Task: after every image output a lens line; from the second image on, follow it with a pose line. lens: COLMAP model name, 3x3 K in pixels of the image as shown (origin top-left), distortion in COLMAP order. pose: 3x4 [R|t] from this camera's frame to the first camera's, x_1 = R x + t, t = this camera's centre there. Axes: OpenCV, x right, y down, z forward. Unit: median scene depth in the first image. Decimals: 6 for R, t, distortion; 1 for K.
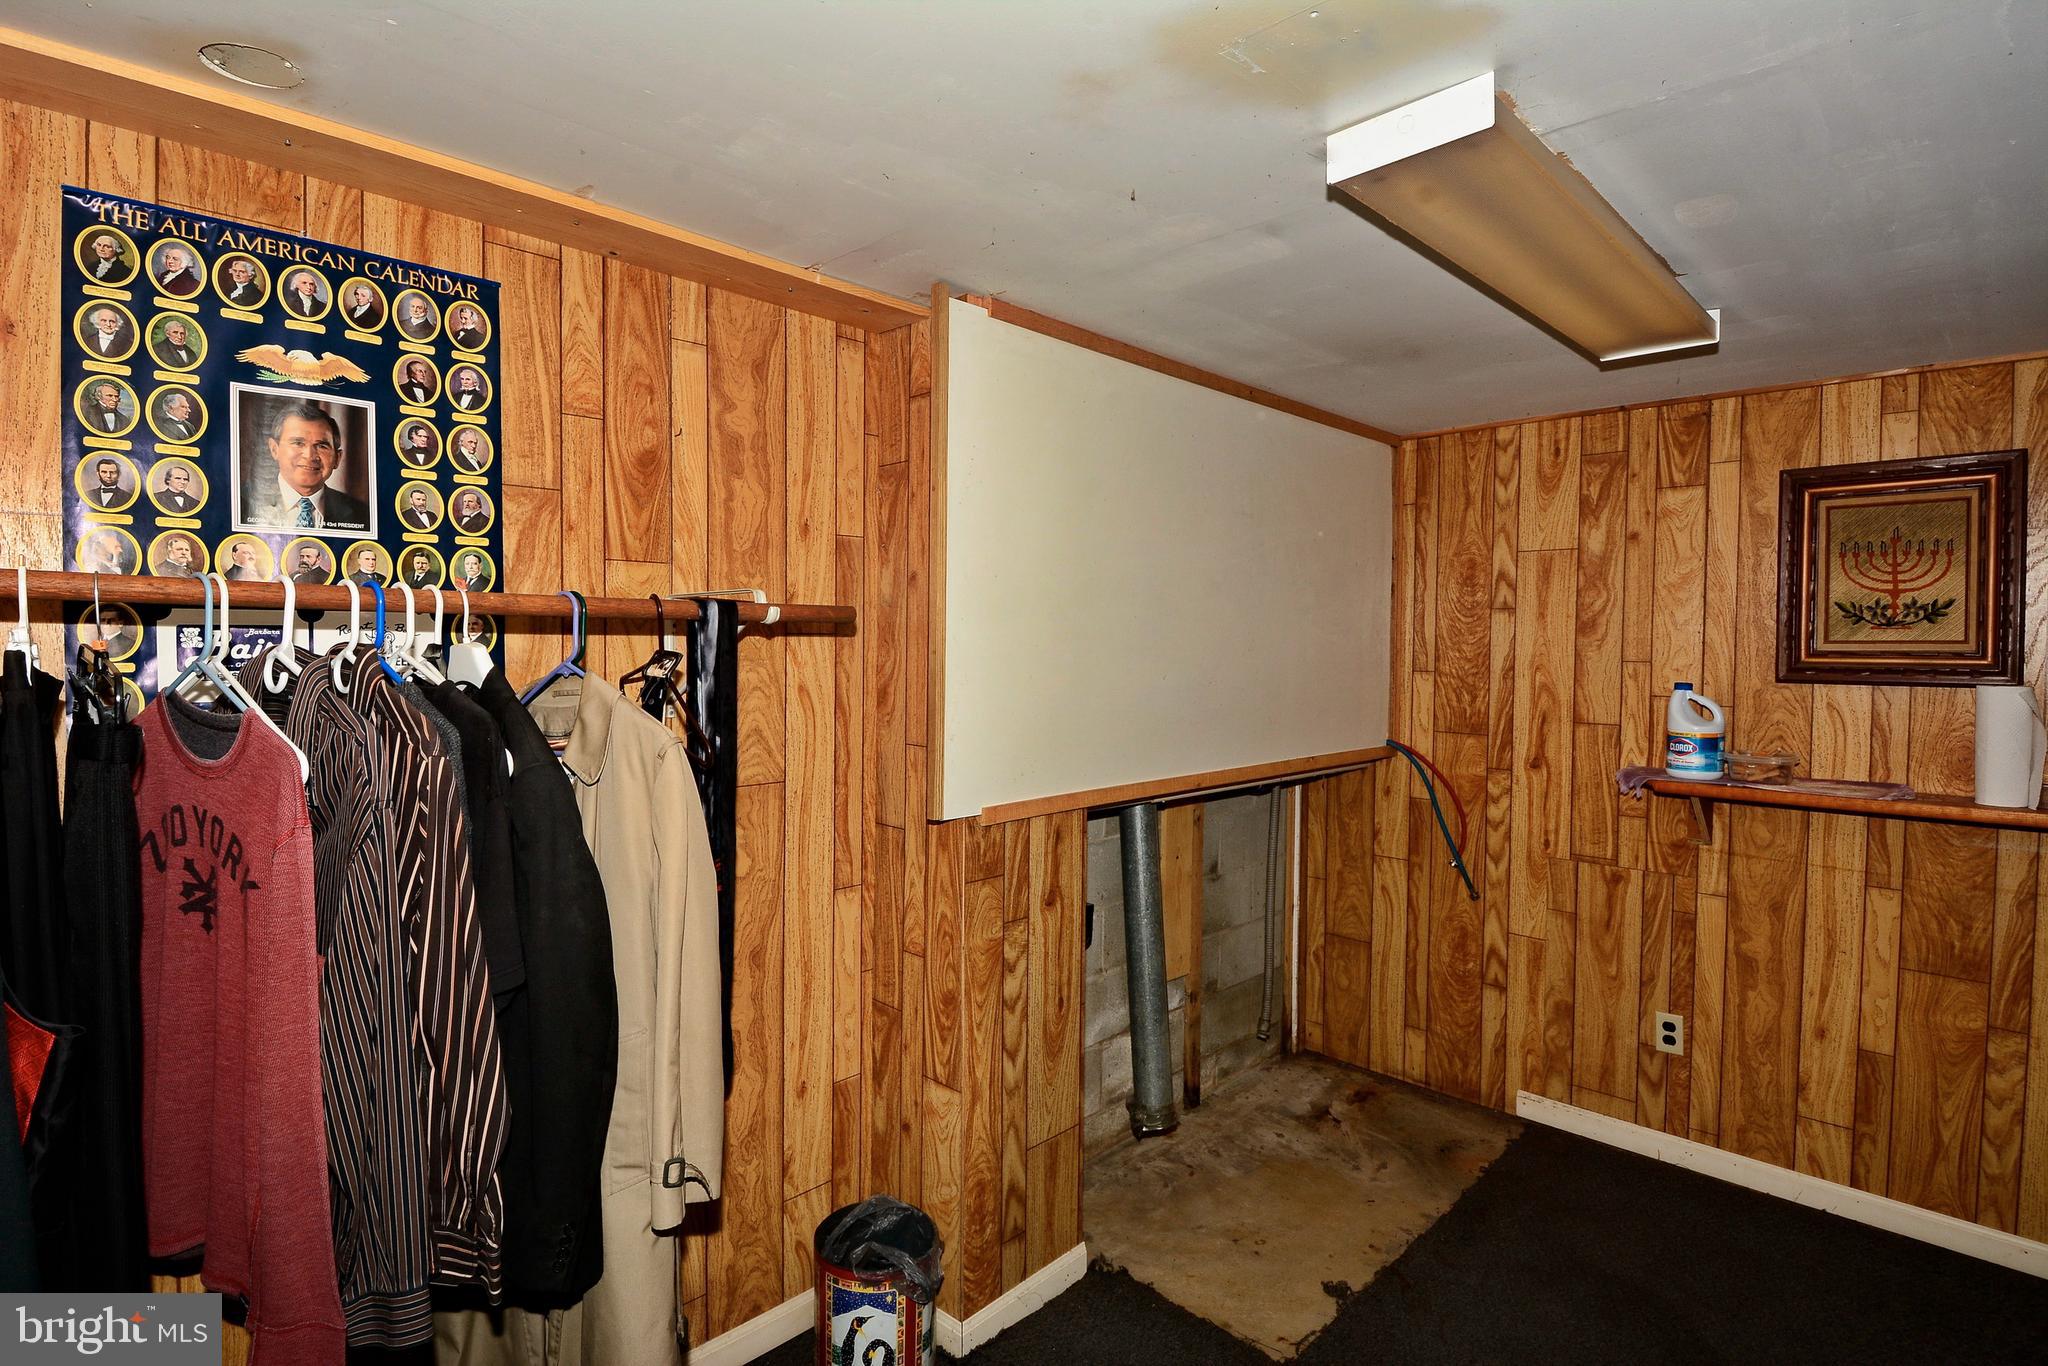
lens RADIAL K [[1033.9, 0, 1025.0], [0, 1033.9, 672.3], [0, 0, 1]] dist [0.023019, -0.024566]
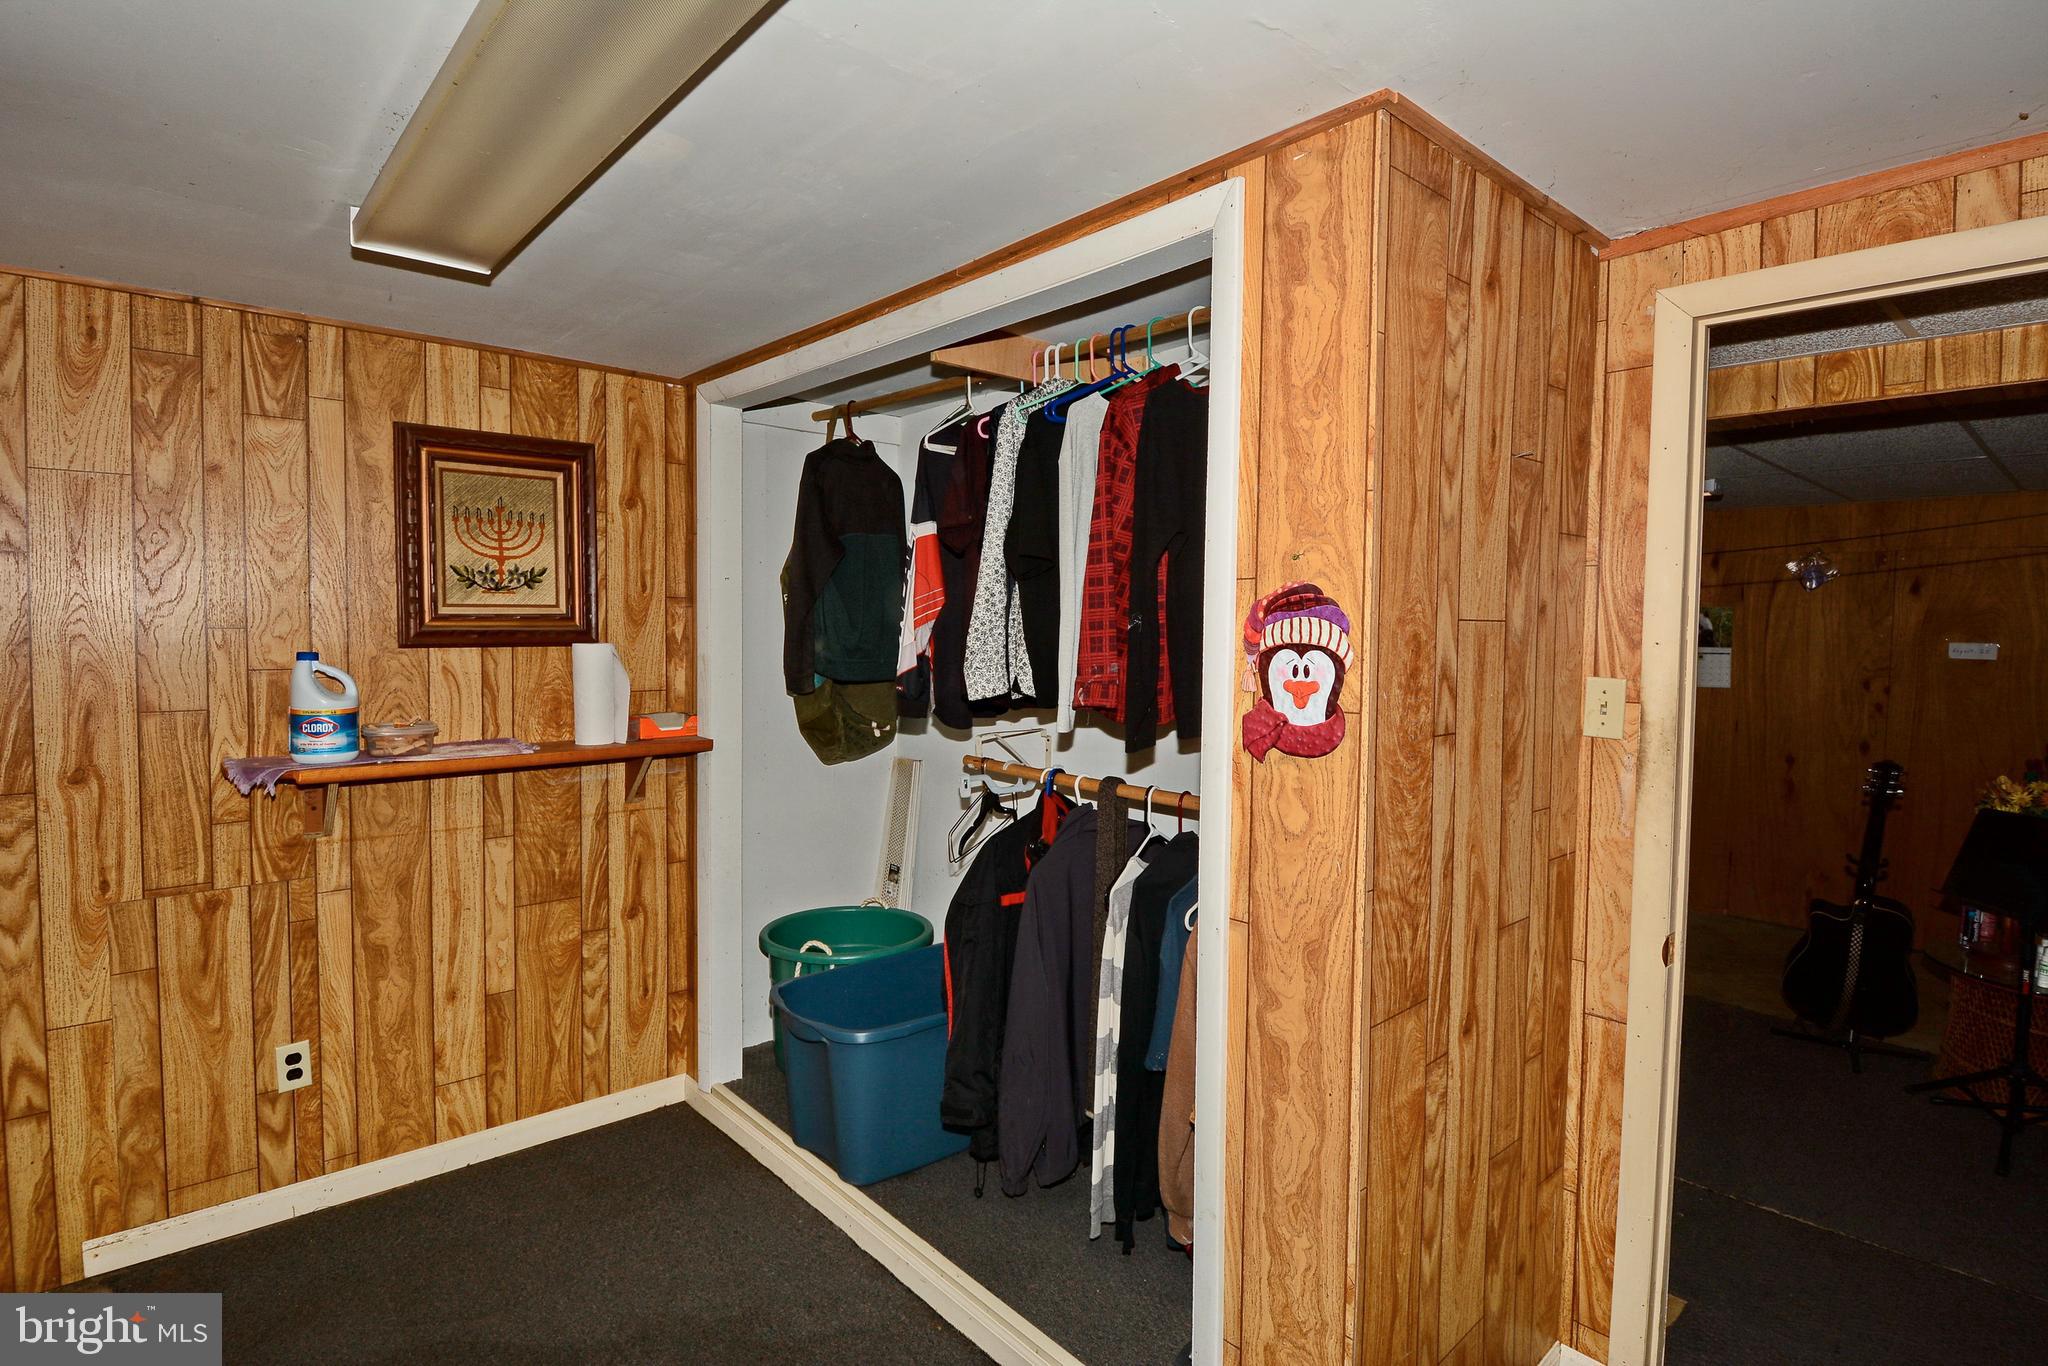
lens RADIAL K [[1033.9, 0, 1025.0], [0, 1033.9, 672.3], [0, 0, 1]] dist [0.023019, -0.024566]
pose [[0.072906, -0.056461, 0.995739, -0.169059], [0.024166, 0.998203, 0.054831, -0.005800], [-0.997046, 0.020065, 0.074139, 0.350988]]
